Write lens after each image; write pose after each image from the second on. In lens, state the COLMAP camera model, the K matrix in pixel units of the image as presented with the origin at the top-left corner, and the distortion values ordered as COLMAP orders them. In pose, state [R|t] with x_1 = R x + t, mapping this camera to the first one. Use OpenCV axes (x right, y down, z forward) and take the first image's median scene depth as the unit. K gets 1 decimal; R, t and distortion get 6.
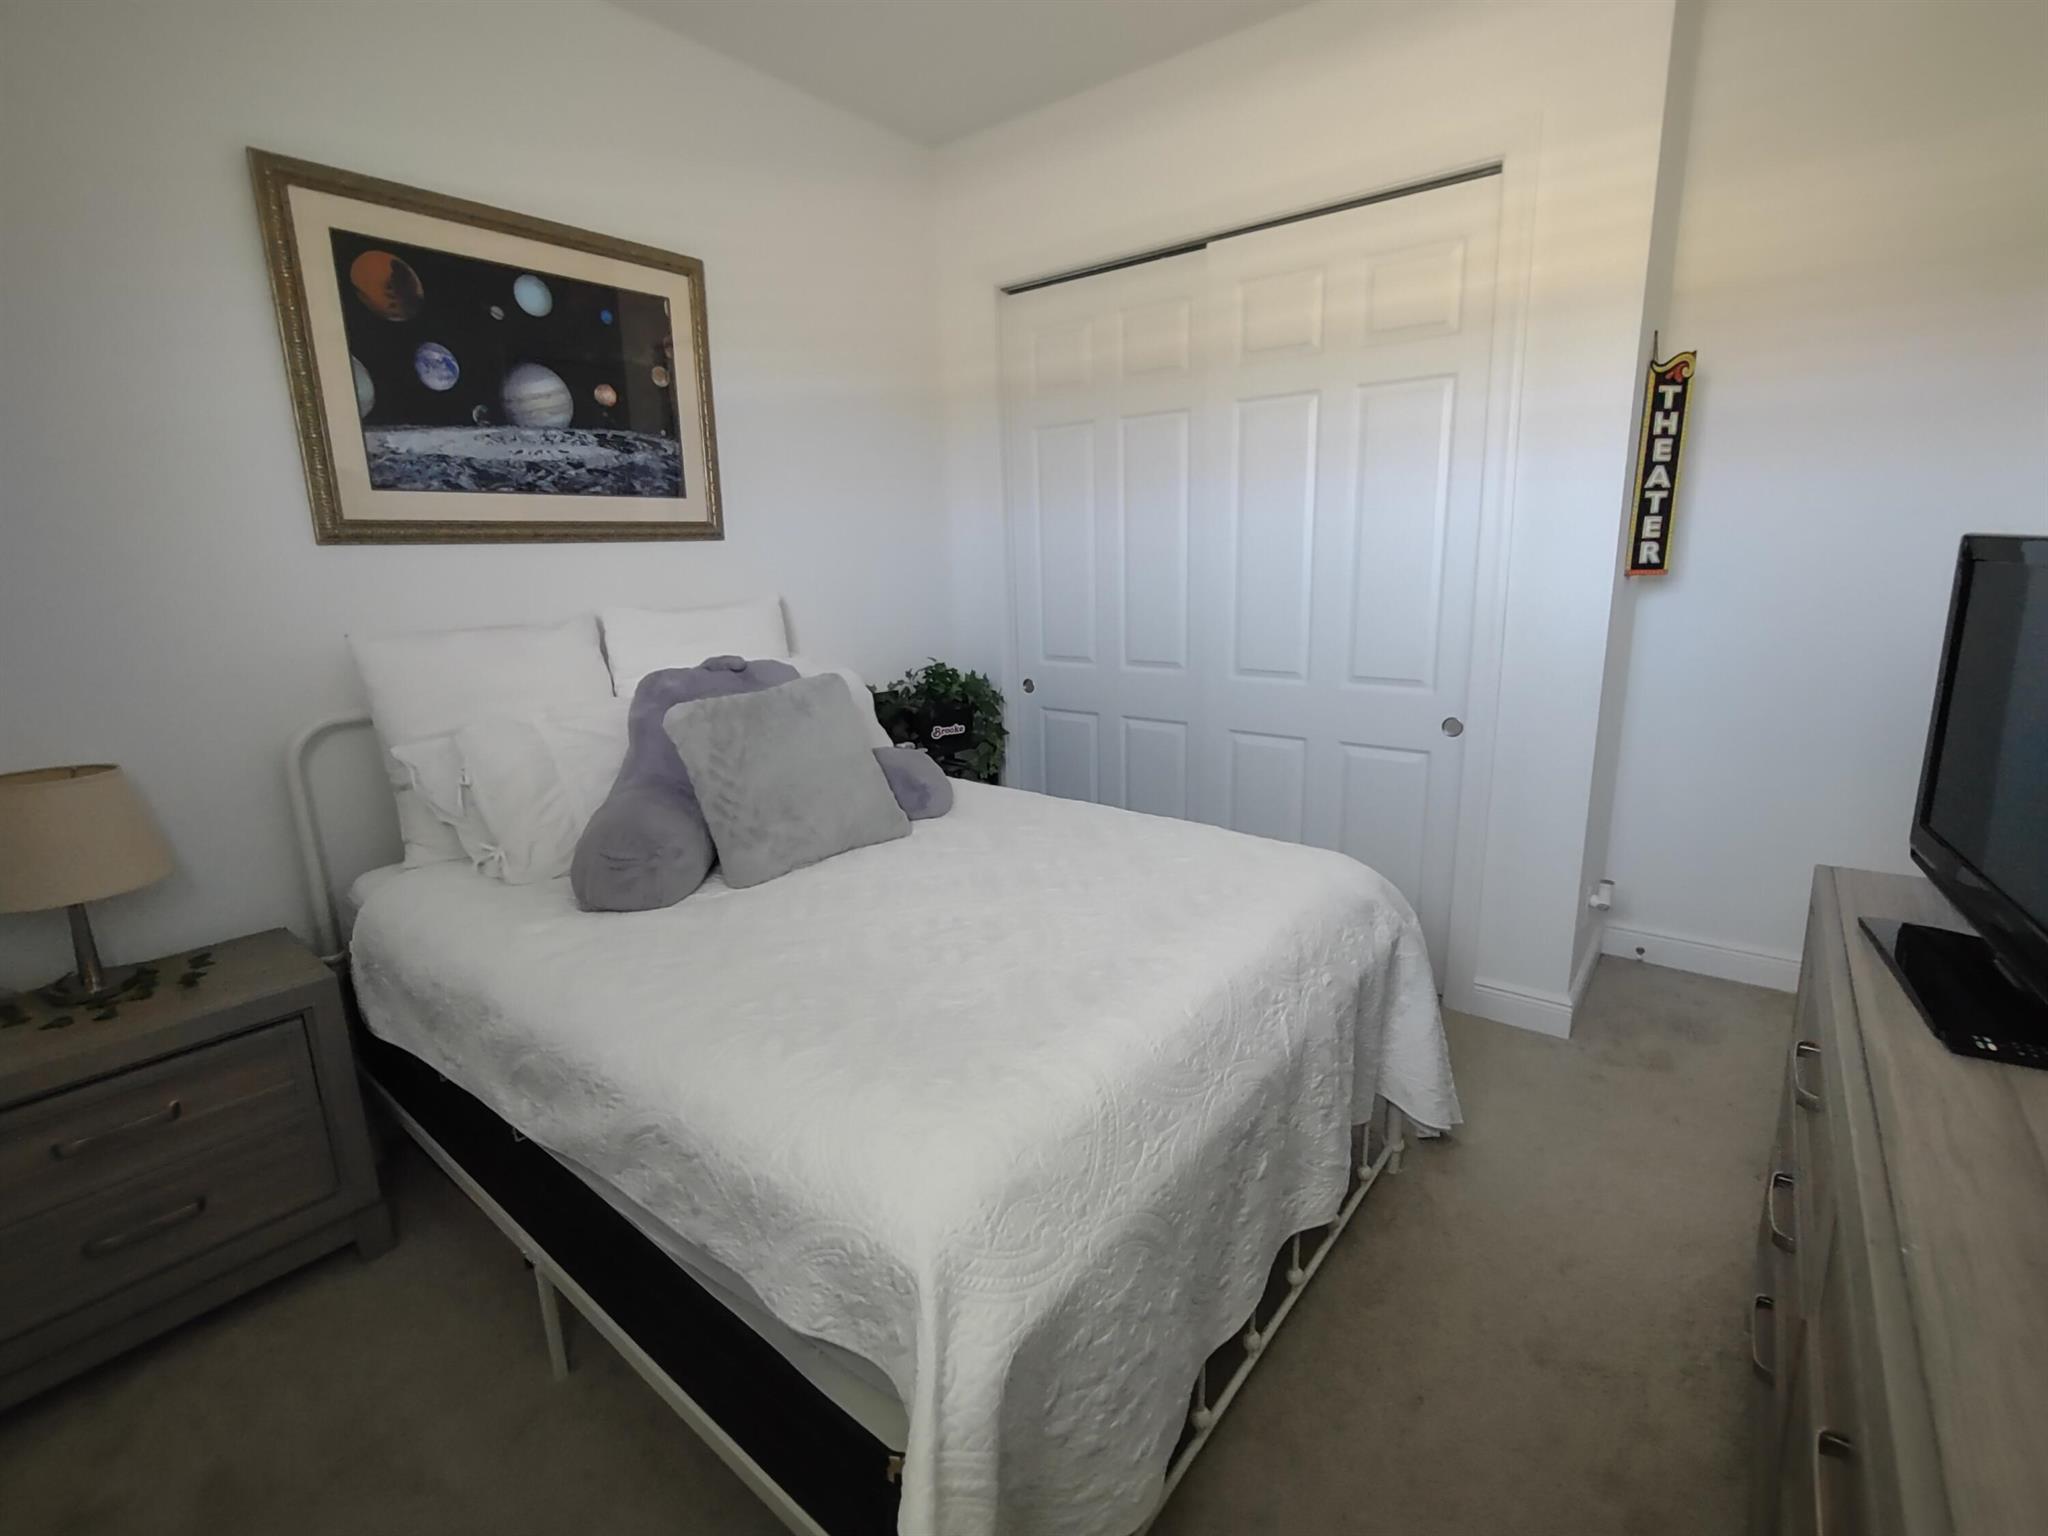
lens RADIAL K [[933.5, 0, 1017.6], [0, 933.5, 765.1], [0, 0, 1]] dist [-0.000795, 0.000149]
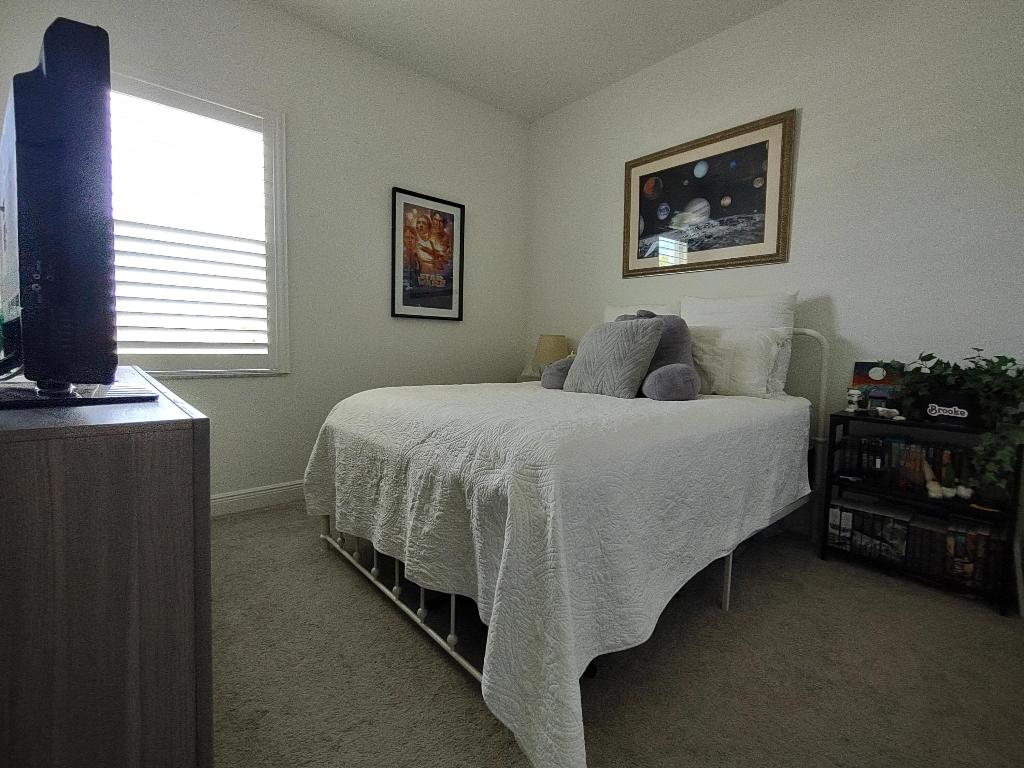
lens RADIAL K [[466.8, 0, 516.1], [0, 466.8, 380.9], [0, 0, 1]] dist [-0.000795, 0.000149]
pose [[-0.167644, 0.112107, -0.979453, 0.730911], [-0.234991, 0.960332, 0.150140, -0.046256], [0.957431, 0.255333, -0.134649, 0.778650]]
